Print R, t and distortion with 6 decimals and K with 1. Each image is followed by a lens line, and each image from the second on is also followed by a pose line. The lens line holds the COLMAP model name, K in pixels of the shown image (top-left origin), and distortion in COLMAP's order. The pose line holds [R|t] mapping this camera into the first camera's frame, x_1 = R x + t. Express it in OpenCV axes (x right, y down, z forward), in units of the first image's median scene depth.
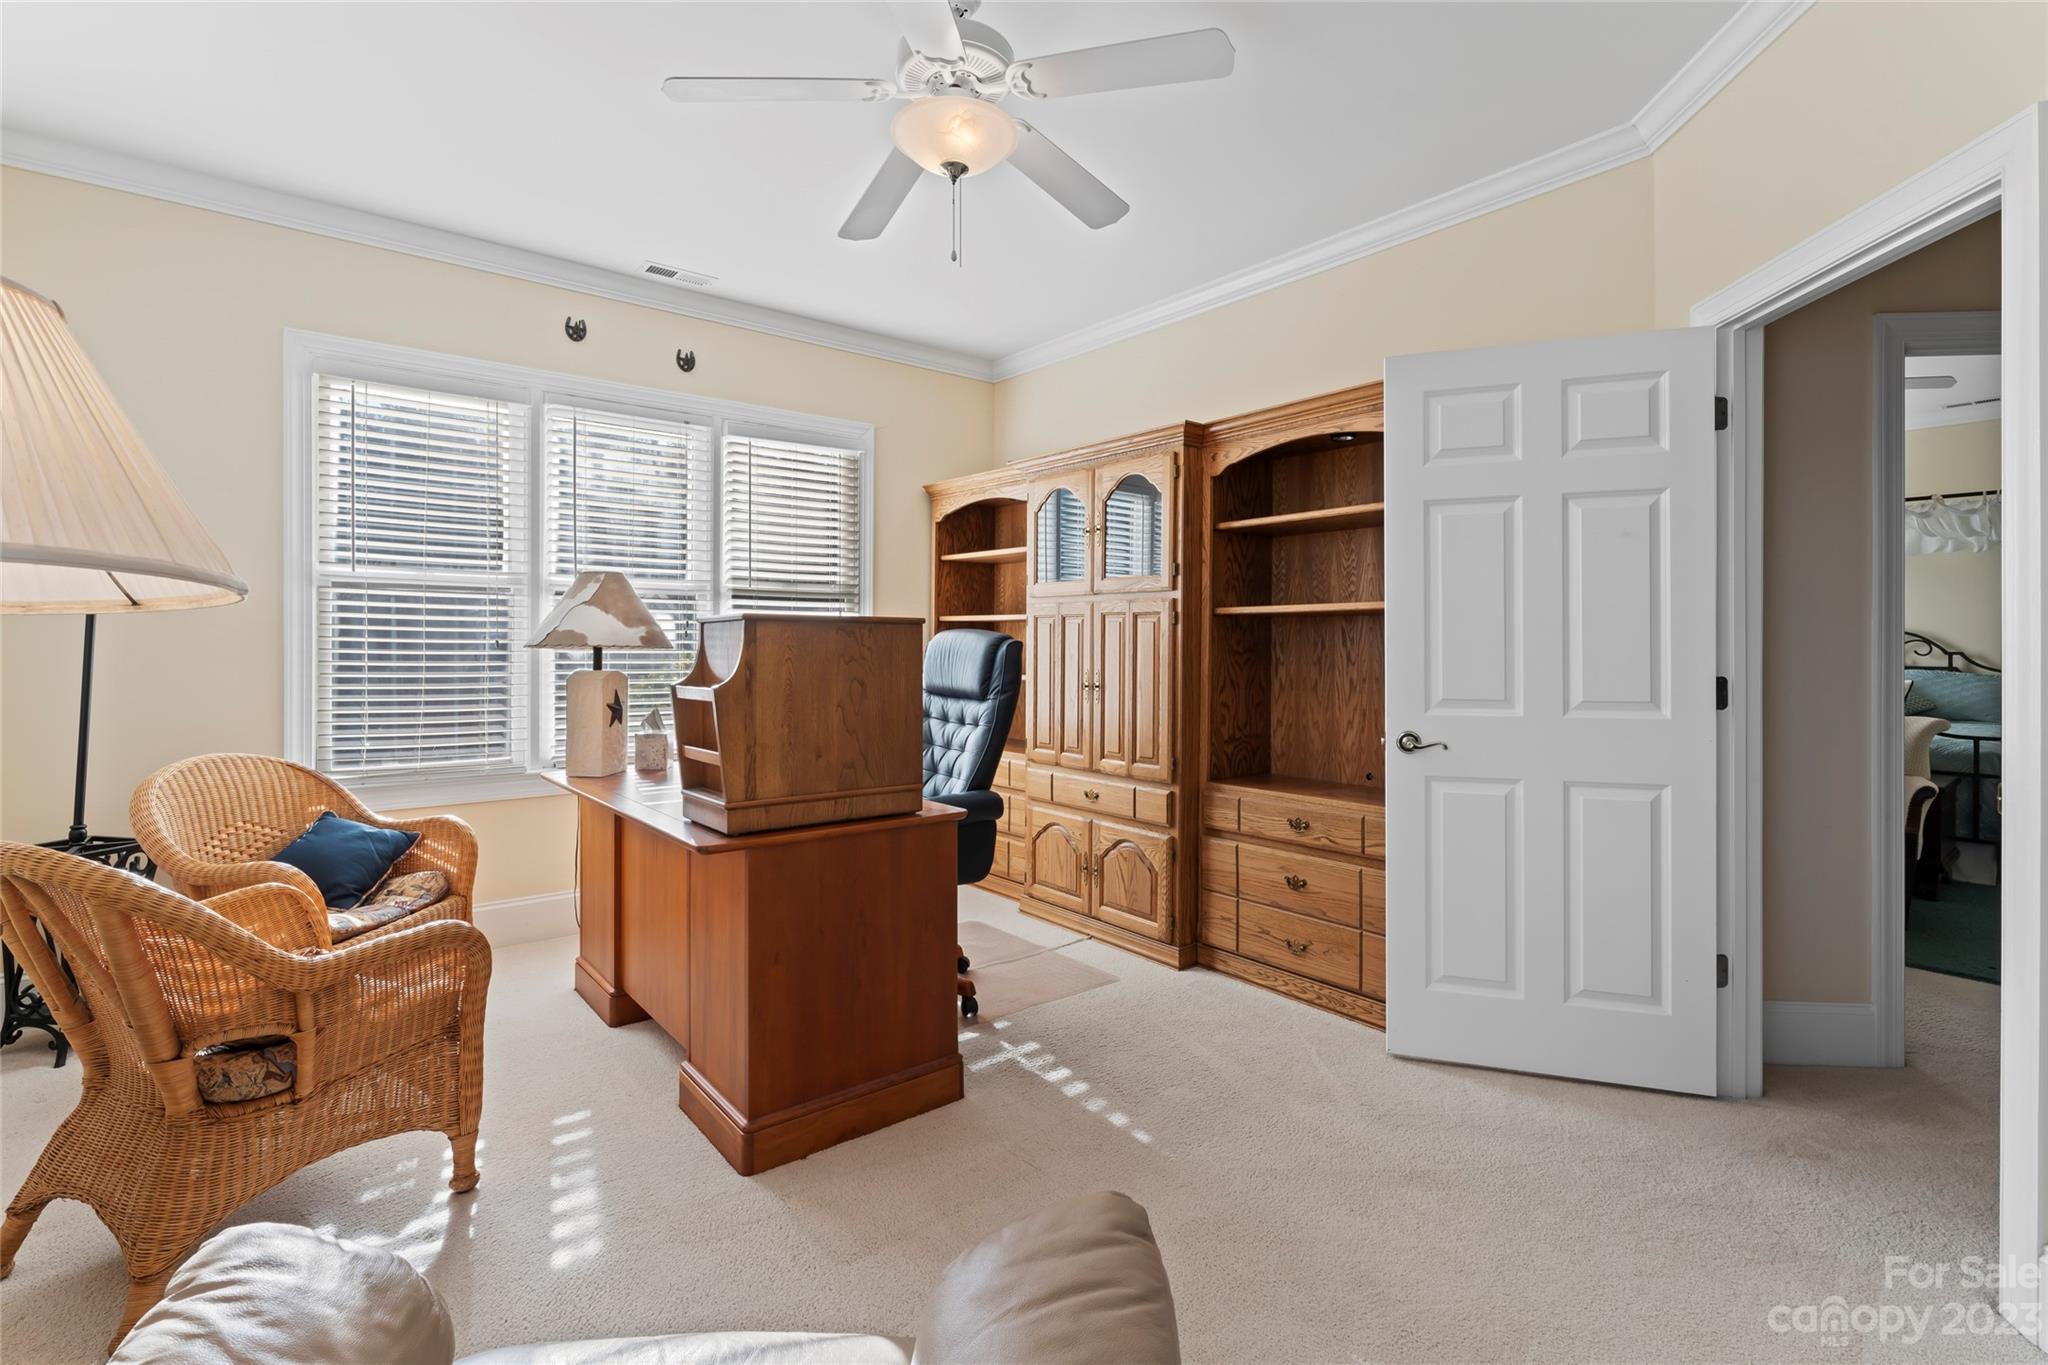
lens RADIAL K [[937.9, 0, 1013.5], [0, 937.9, 643.6], [0, 0, 1]] dist [-0.006000, 0.001012]
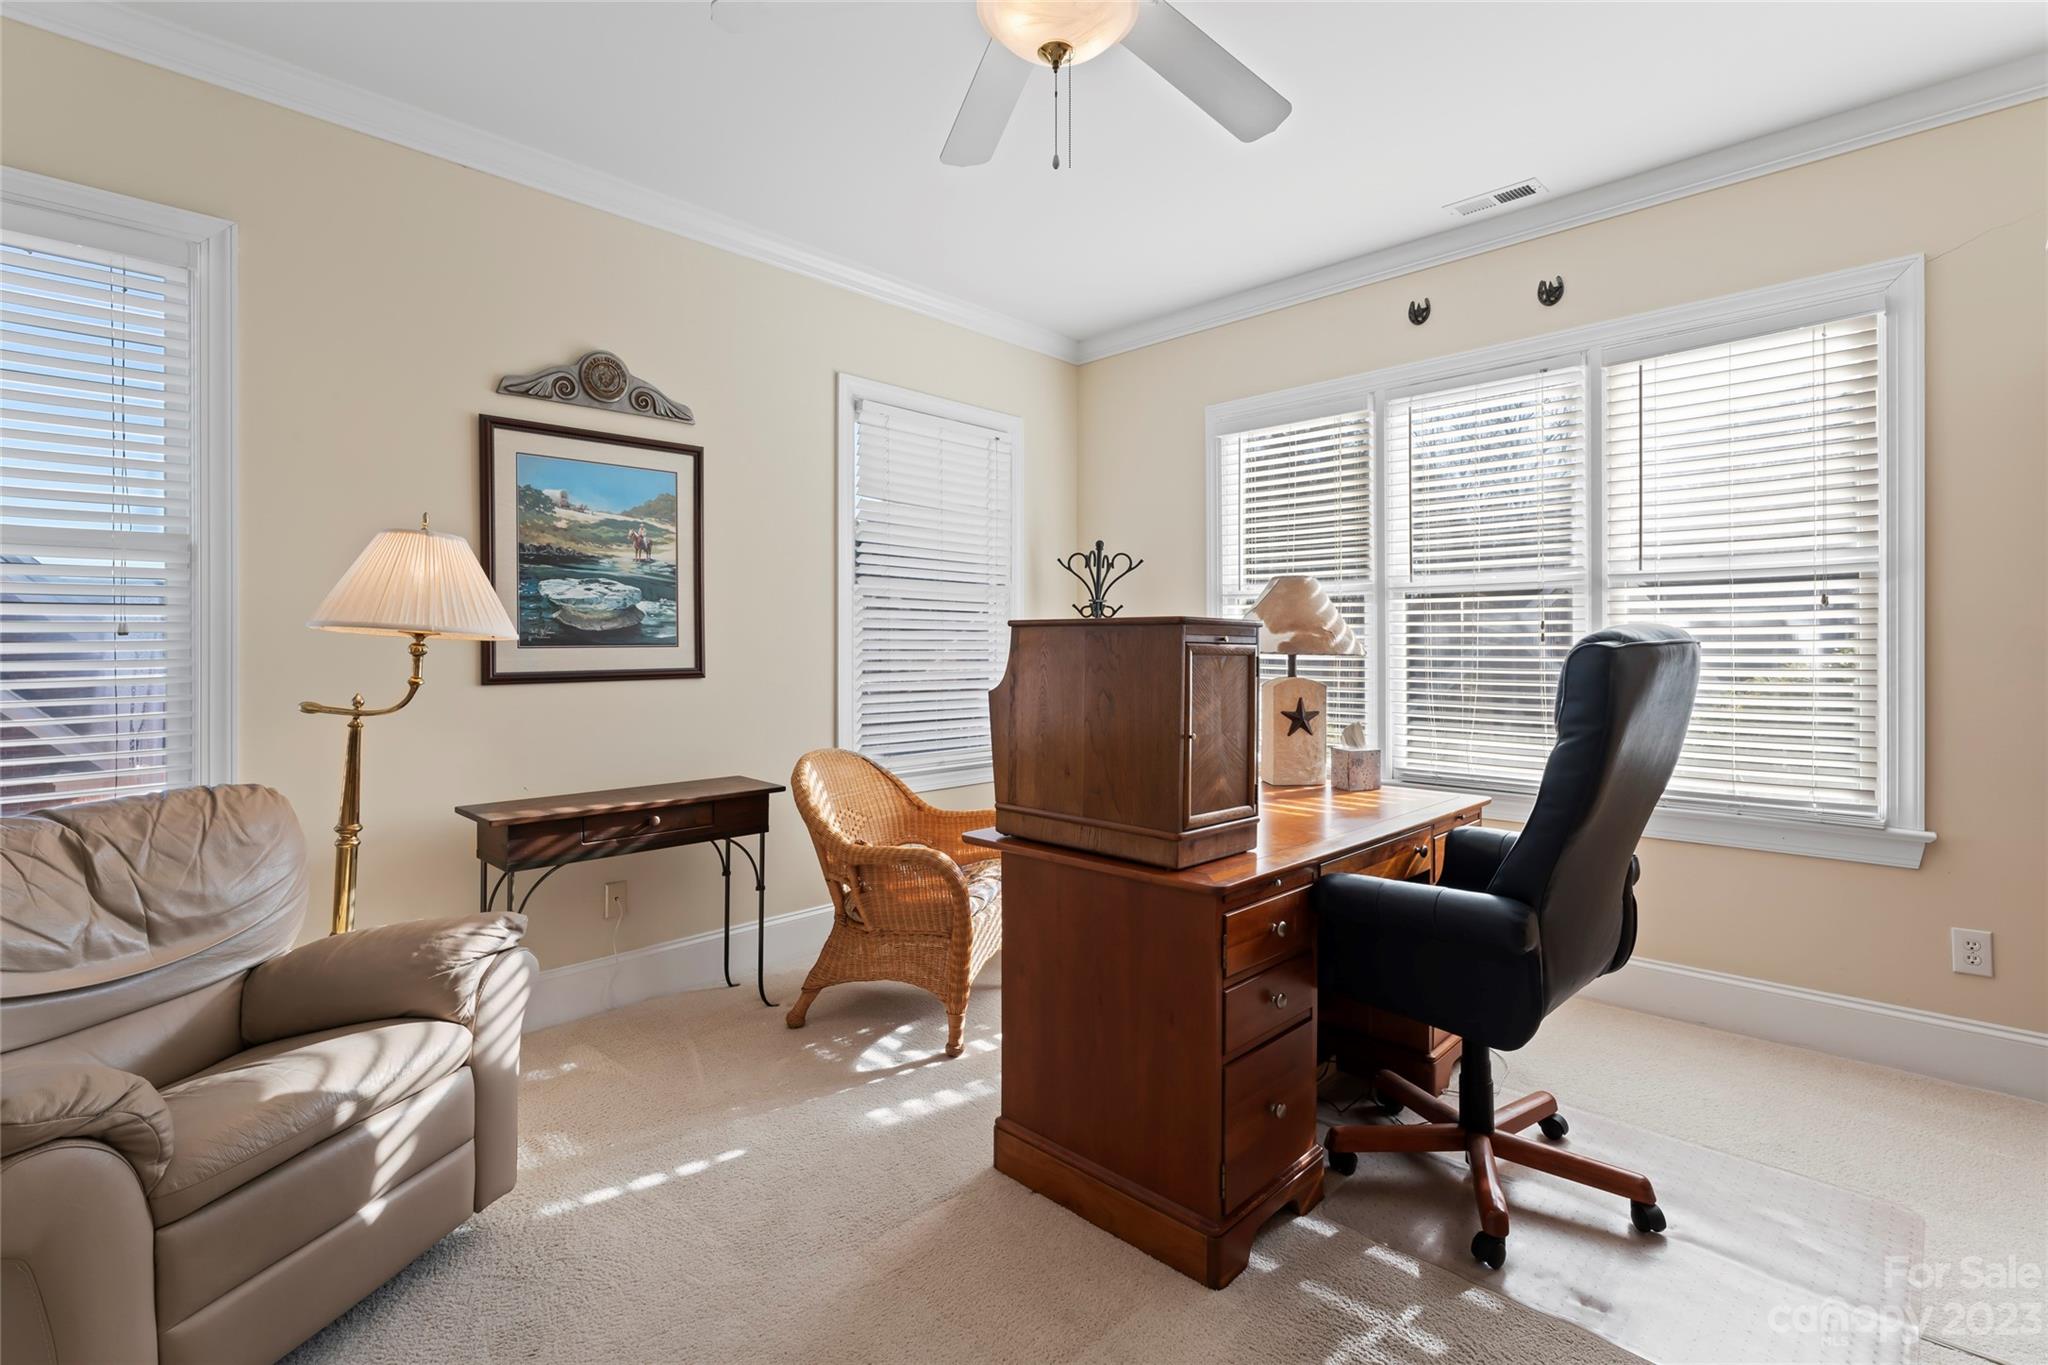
lens RADIAL K [[937.9, 0, 1023.3], [0, 937.9, 664.5], [0, 0, 1]] dist [-0.006000, 0.001012]
pose [[0.123907, 0.016216, -0.992161, 0.490506], [-0.000422, 0.999867, 0.016289, -0.000568], [0.992294, -0.001599, 0.123898, 0.600529]]
